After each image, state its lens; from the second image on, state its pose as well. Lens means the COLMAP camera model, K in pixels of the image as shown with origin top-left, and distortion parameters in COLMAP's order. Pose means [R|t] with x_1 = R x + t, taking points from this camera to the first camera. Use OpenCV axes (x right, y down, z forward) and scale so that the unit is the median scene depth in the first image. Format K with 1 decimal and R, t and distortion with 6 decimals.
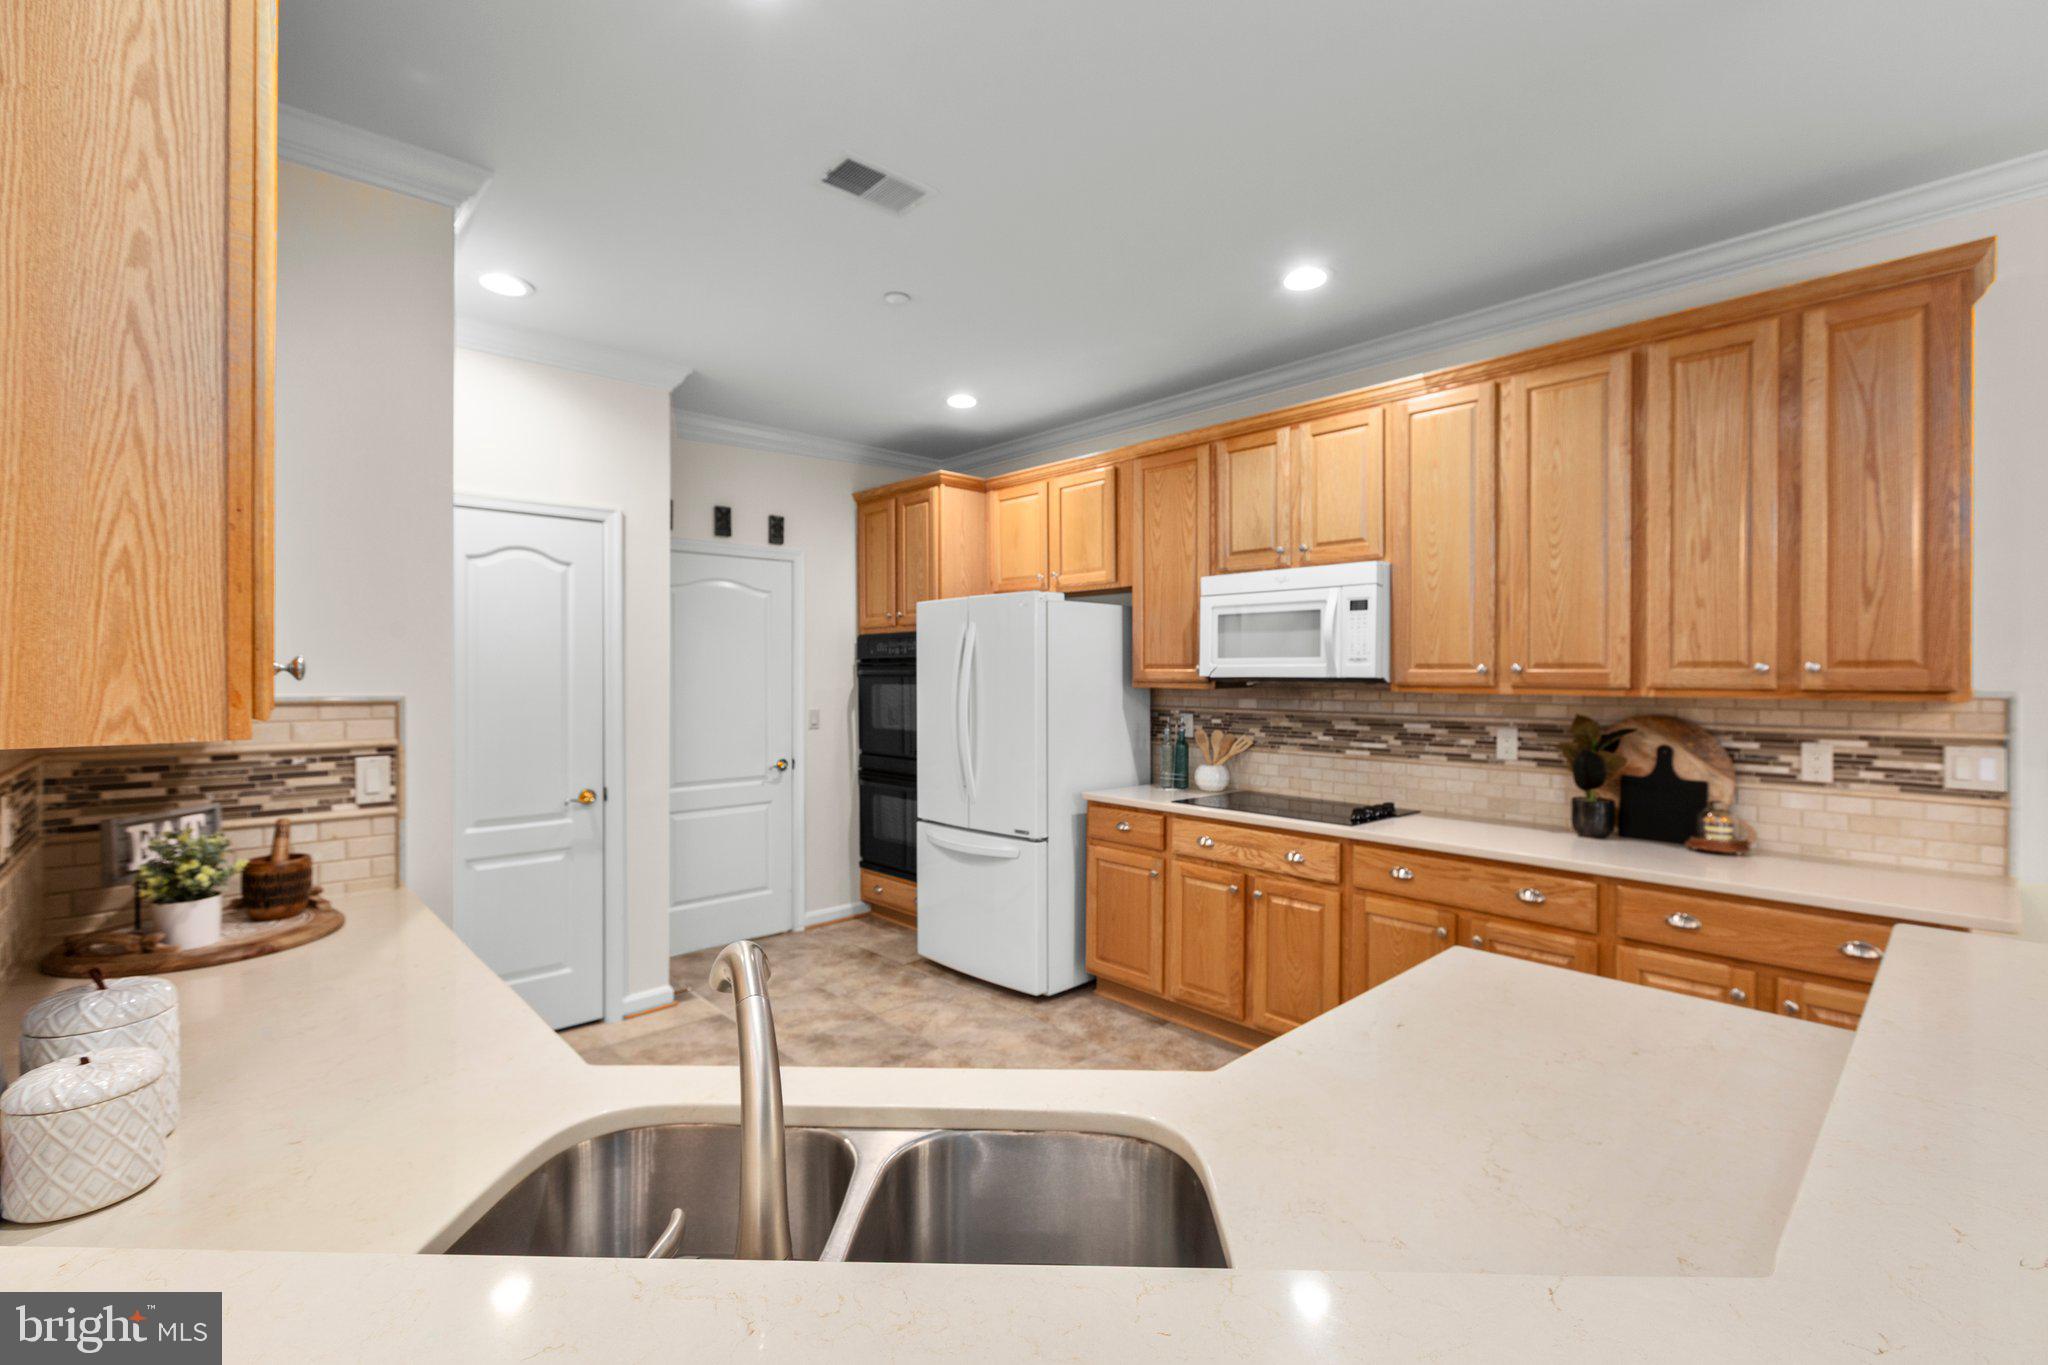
lens RADIAL K [[905.3, 0, 1040.3], [0, 905.3, 669.1], [0, 0, 1]] dist [-0.004159, 0.002357]
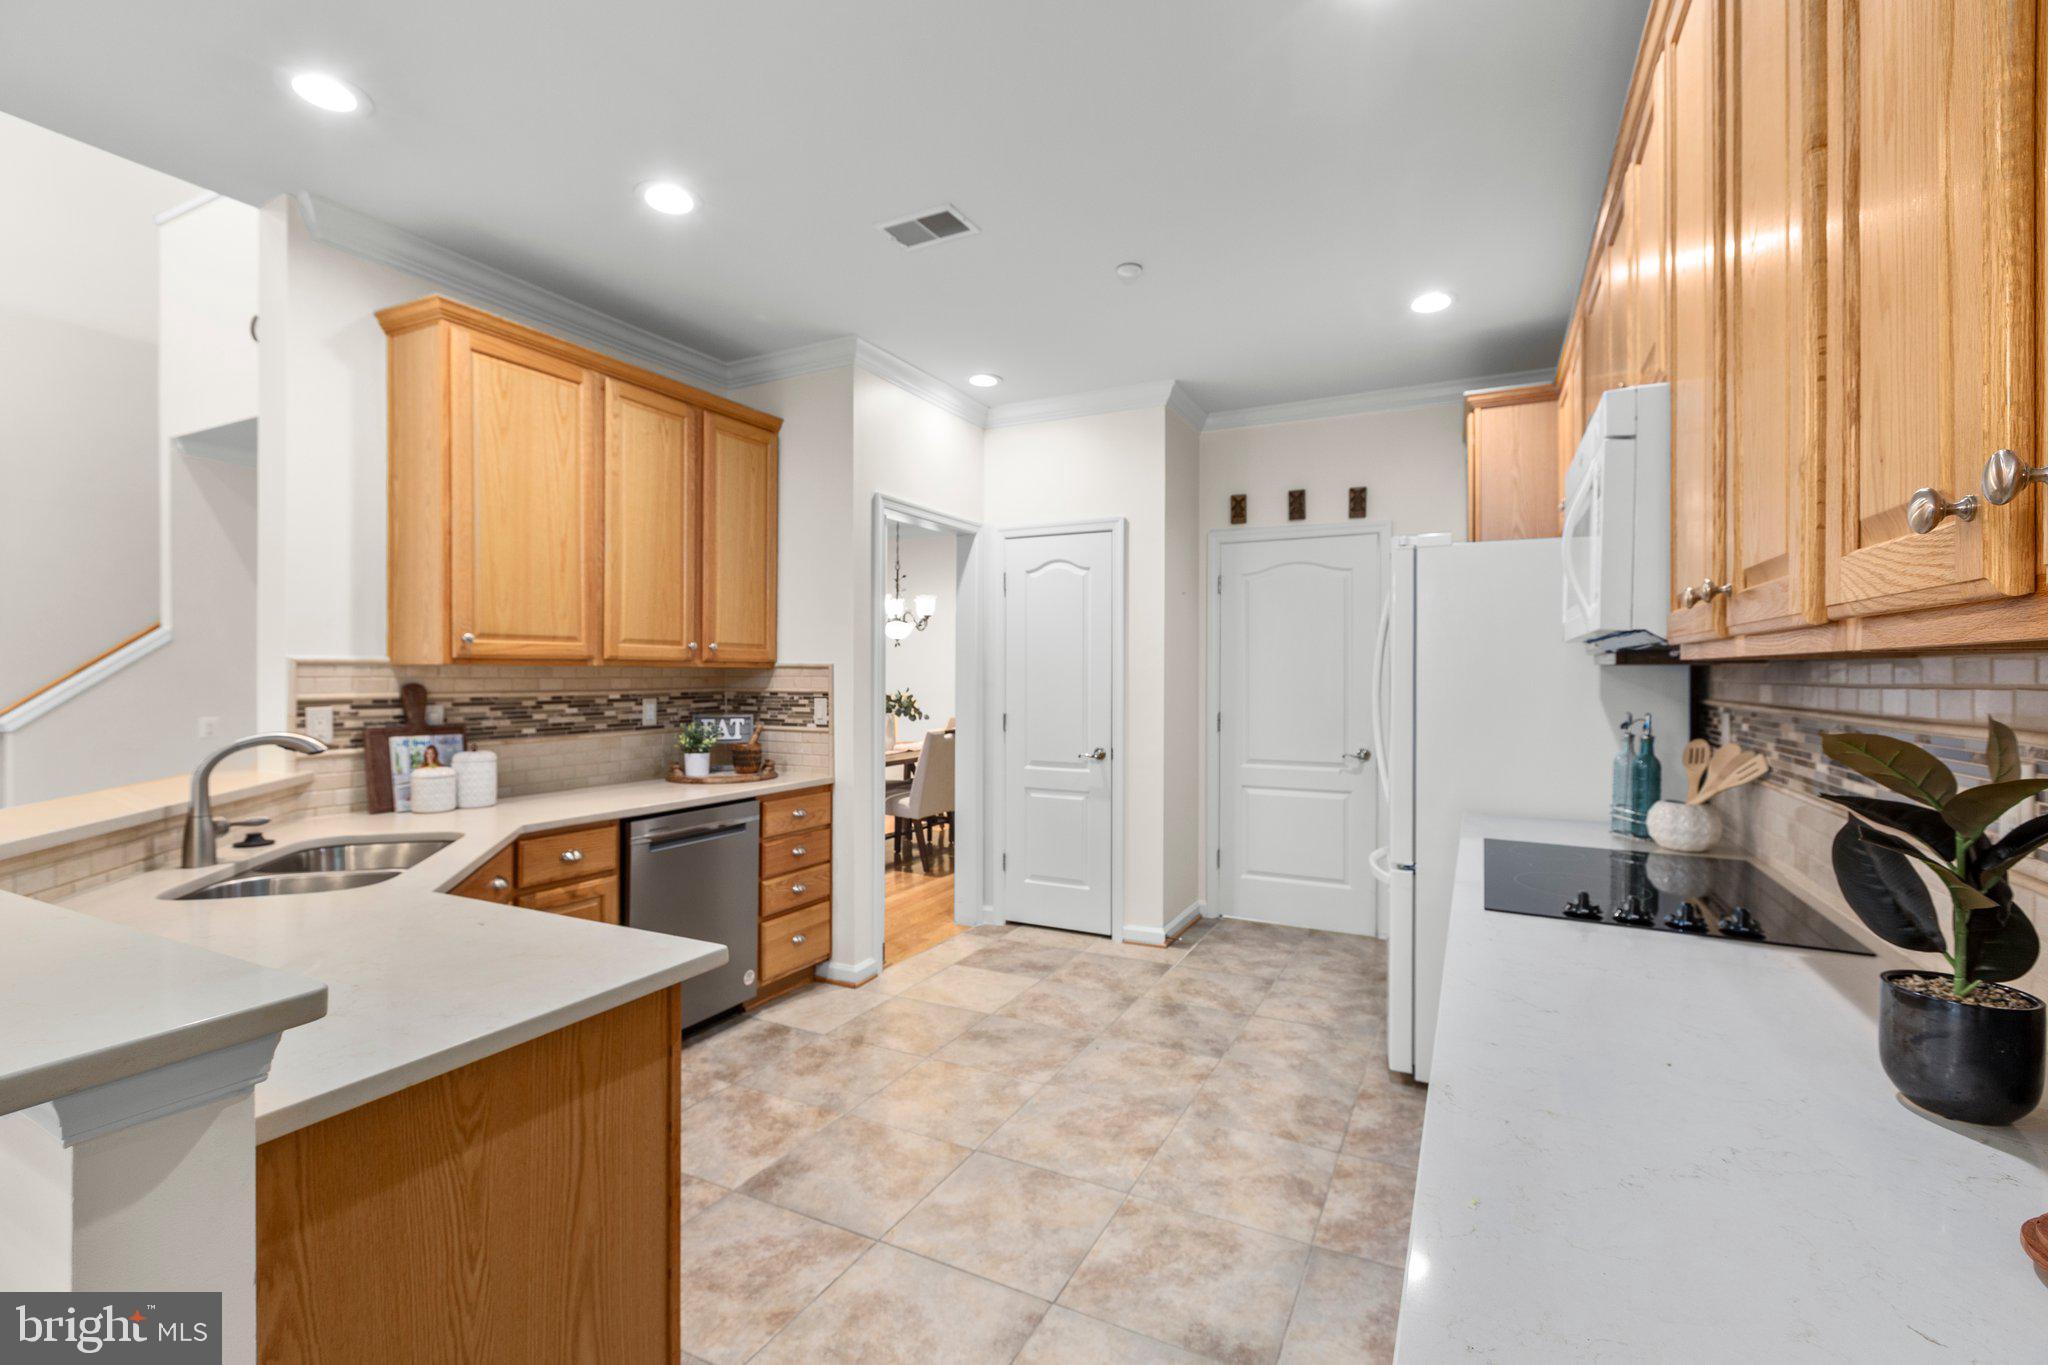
lens RADIAL K [[905.3, 0, 1014.5], [0, 905.3, 680.2], [0, 0, 1]] dist [-0.004159, 0.002357]
pose [[0.338605, 0.010239, -0.940873, 0.617743], [-0.000648, 0.999943, 0.010649, 0.026484], [0.940928, -0.002997, 0.338592, 0.459423]]
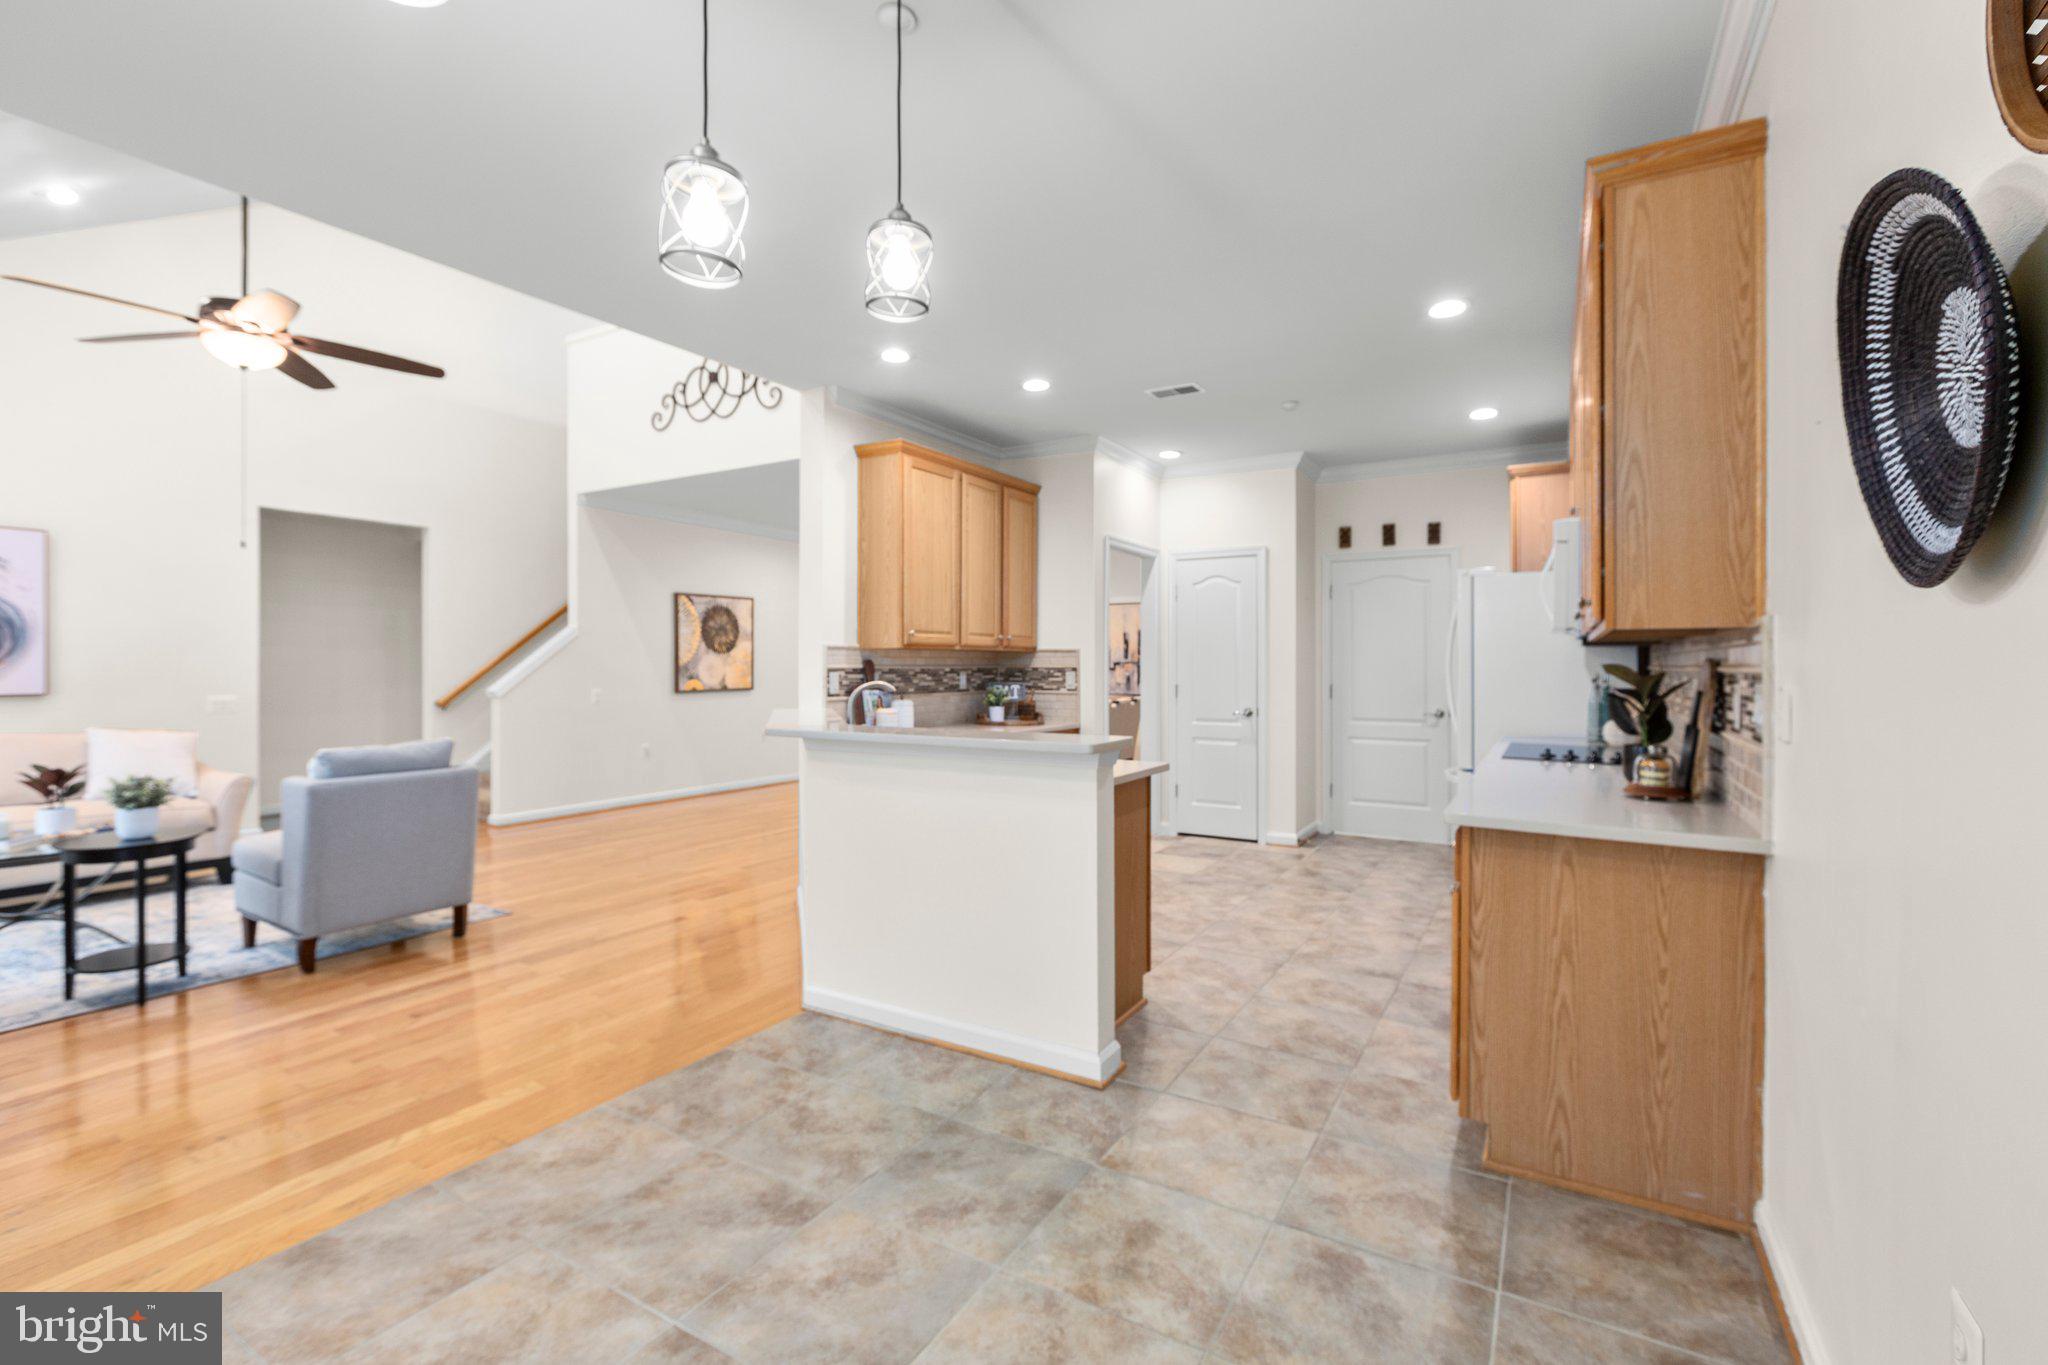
lens RADIAL K [[905.3, 0, 1013.3], [0, 905.3, 663.2], [0, 0, 1]] dist [-0.004159, 0.002357]
pose [[0.274735, 0.000605, -0.961520, 1.053509], [0.001274, 0.999999, 0.000993, 0.042209], [0.961519, -0.001498, 0.274734, 0.070665]]
